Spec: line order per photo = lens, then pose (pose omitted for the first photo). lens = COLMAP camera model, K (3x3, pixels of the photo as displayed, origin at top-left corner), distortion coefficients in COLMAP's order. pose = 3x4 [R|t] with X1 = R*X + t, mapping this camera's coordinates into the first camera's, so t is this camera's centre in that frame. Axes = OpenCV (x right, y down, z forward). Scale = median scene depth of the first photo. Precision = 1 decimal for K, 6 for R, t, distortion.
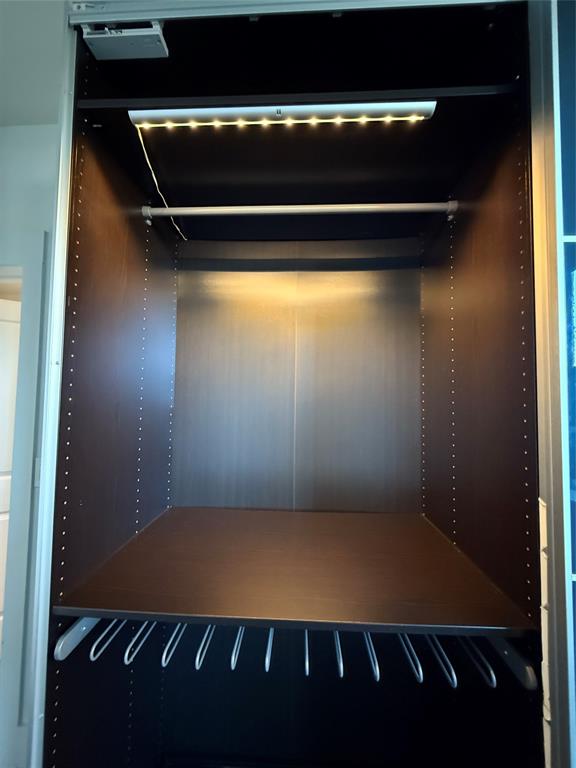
lens RADIAL K [[308.1, 0, 287.4], [0, 308.1, 382.0], [0, 0, 1]] dist [0.003525, -0.000804]
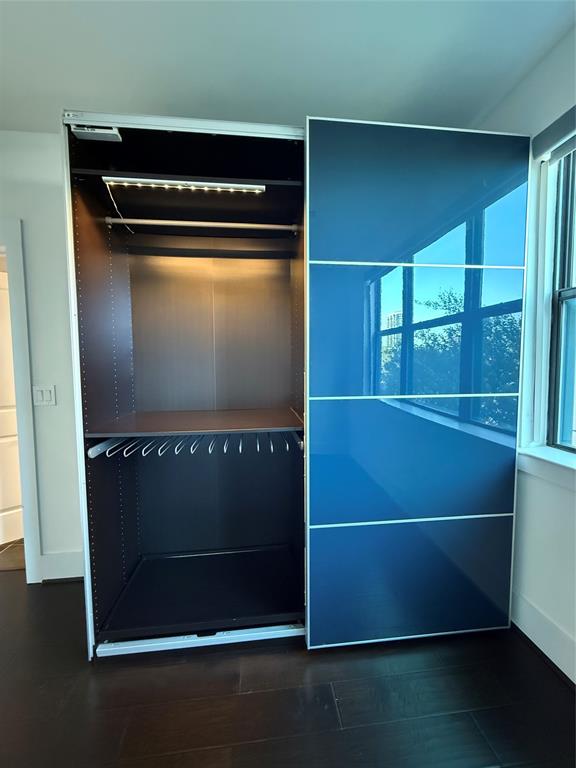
lens RADIAL K [[332.3, 0, 300.2], [0, 332.3, 391.0], [0, 0, 1]] dist [-0.003171, -0.000065]
pose [[0.986736, -0.030330, 0.159474, 0.288452], [0.011119, 0.992711, 0.120003, 0.166204], [-0.161951, -0.116638, 0.979881, -1.235604]]
